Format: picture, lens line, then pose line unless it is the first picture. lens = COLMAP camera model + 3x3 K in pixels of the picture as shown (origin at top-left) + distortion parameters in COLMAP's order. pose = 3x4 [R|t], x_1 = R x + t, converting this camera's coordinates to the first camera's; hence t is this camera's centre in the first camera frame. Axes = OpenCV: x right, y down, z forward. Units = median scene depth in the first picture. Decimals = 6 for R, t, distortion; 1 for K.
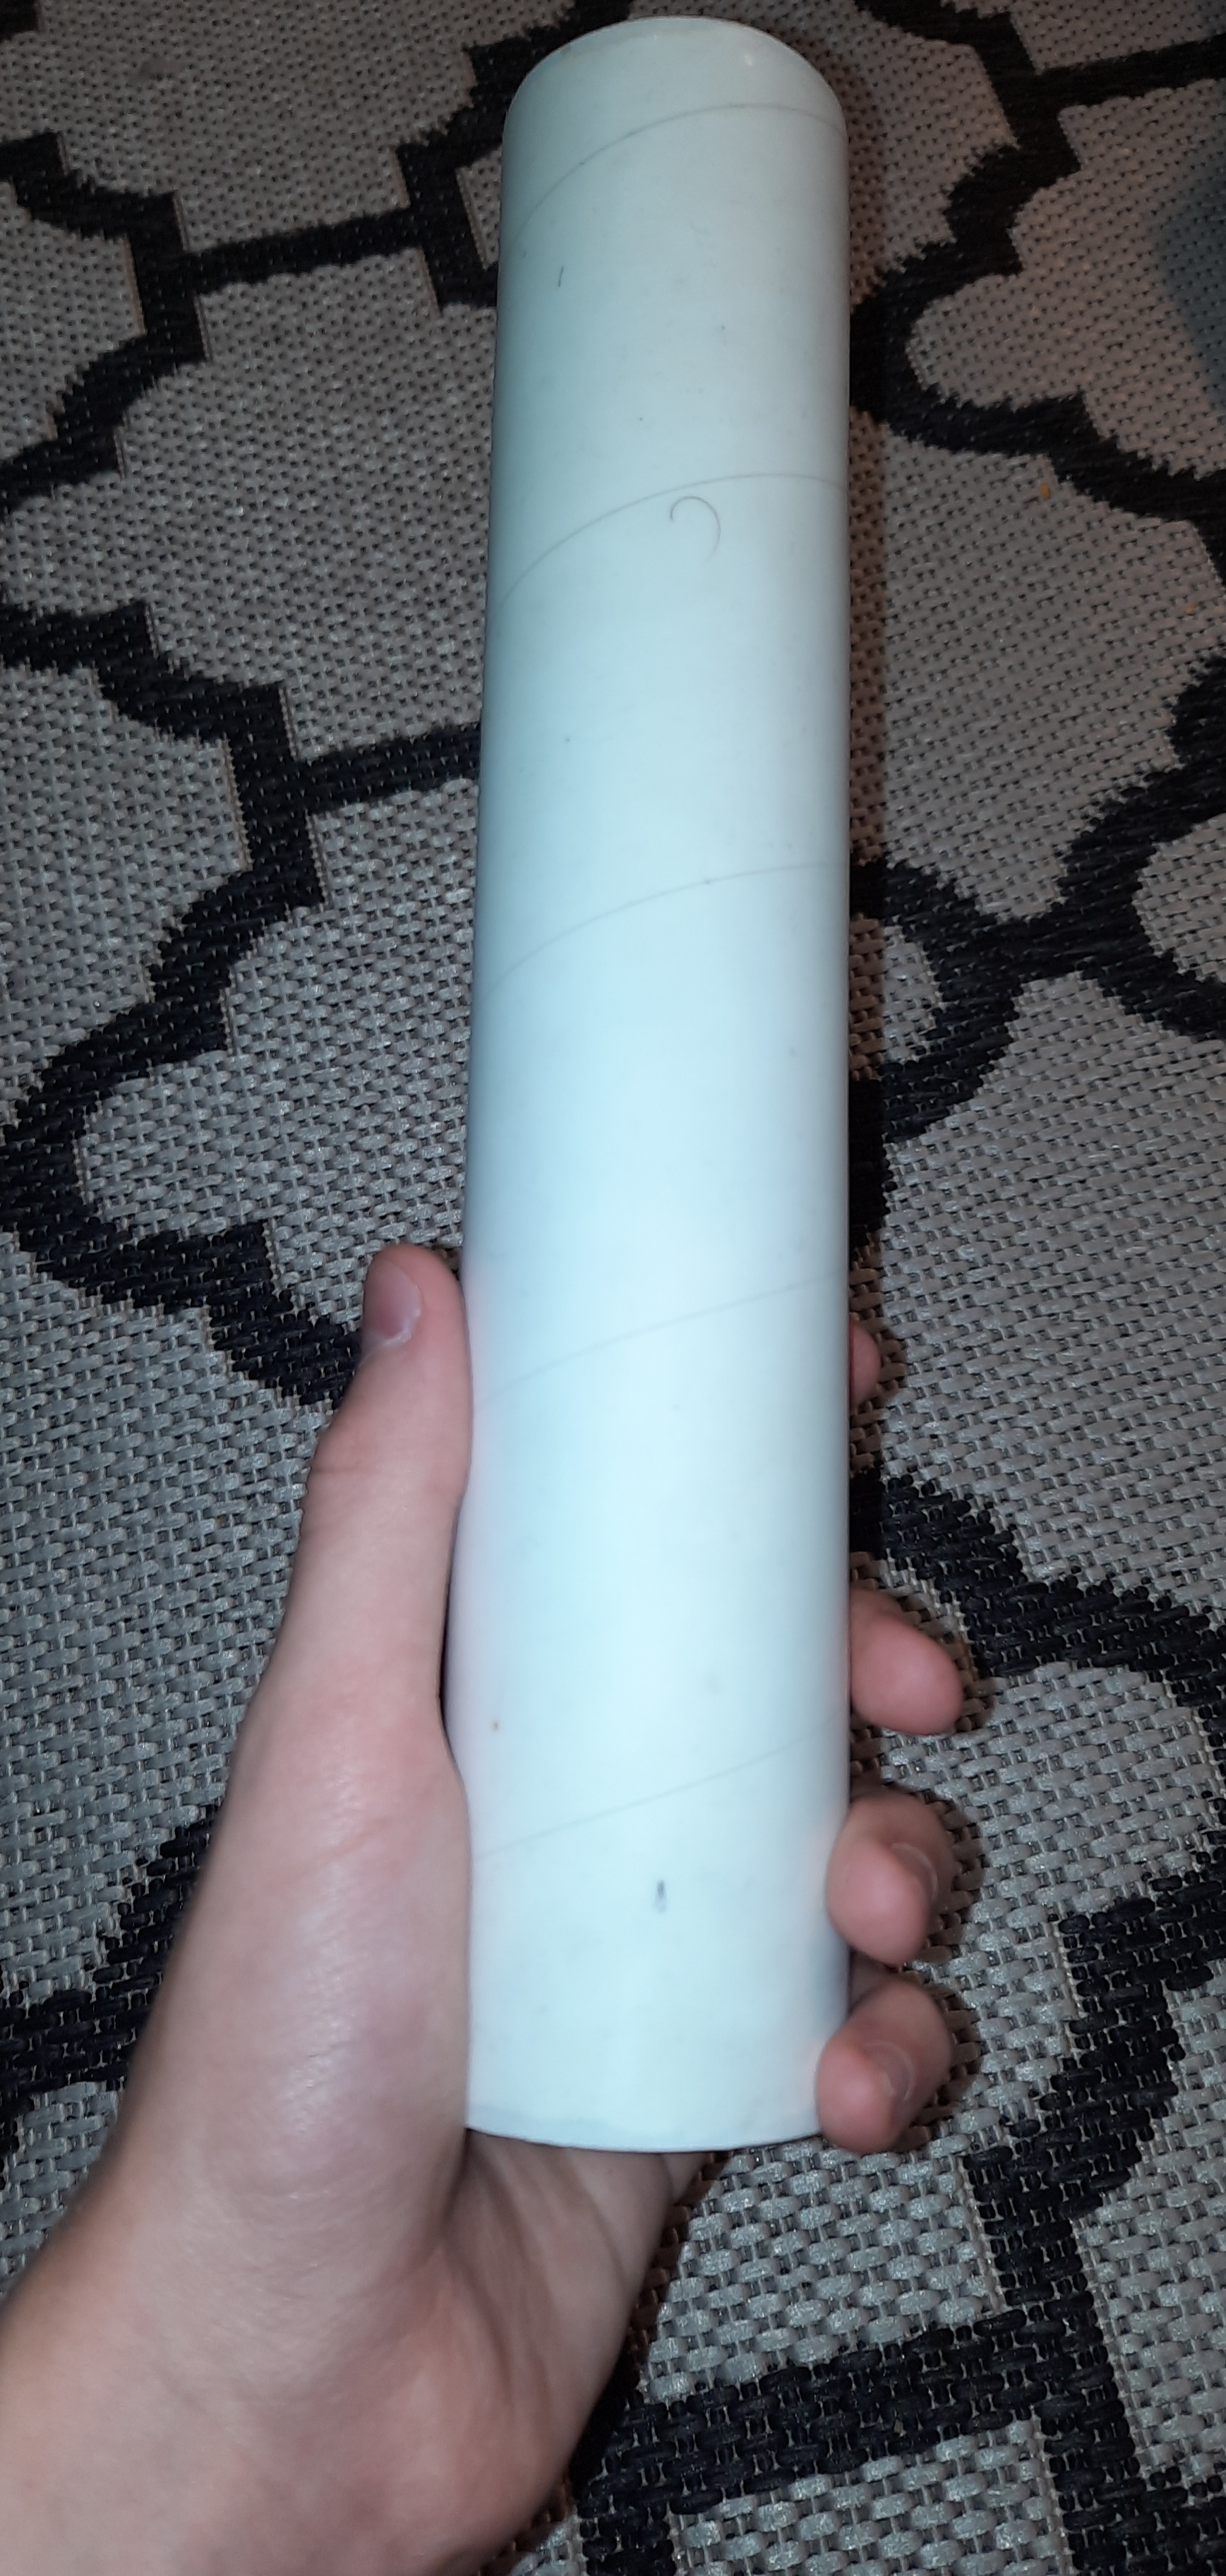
lens RADIAL K [[1763.8, 0, 611.6], [0, 1763.8, 1283.6], [0, 0, 1]] dist [0.010501, 0.000799]
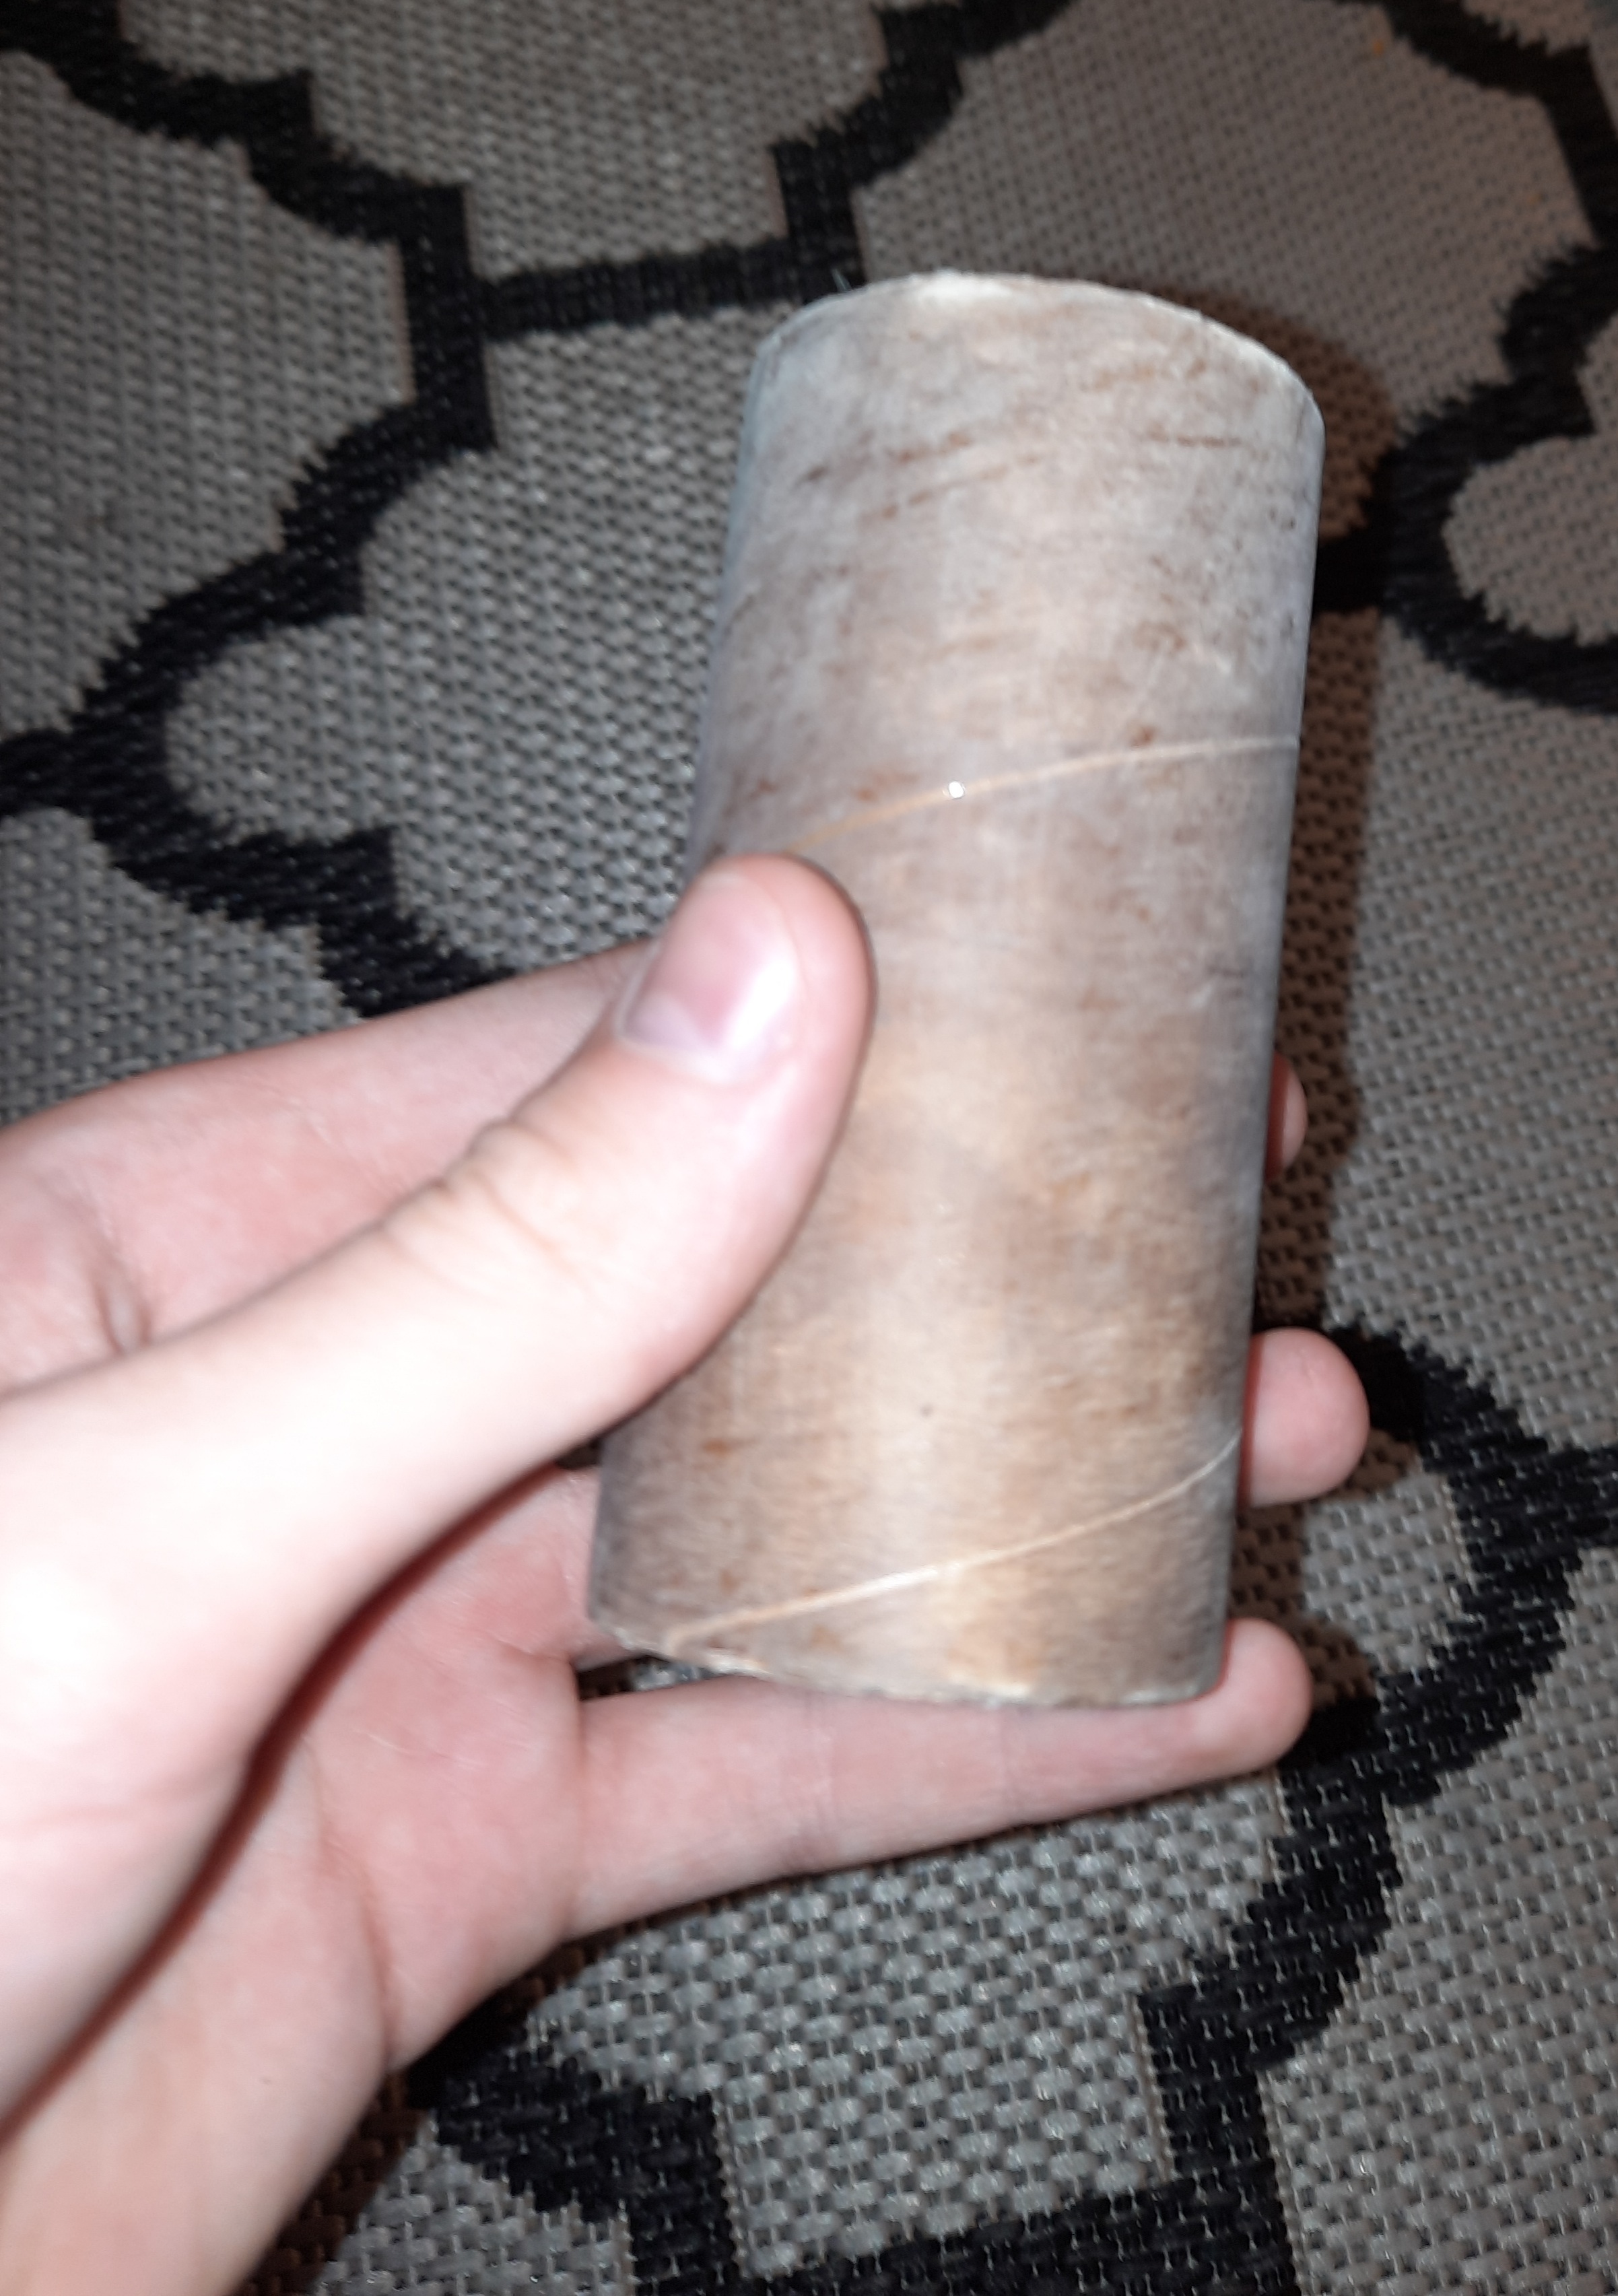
lens RADIAL K [[1715.1, 0, 803.6], [0, 1715.1, 1148.2], [0, 0, 1]] dist [0.002999, -0.005750]
pose [[0.997385, 0.072276, -0.000322, 0.006542], [-0.071650, 0.989309, 0.127020, -0.002231], [0.009499, -0.126664, 0.991900, 0.175733]]
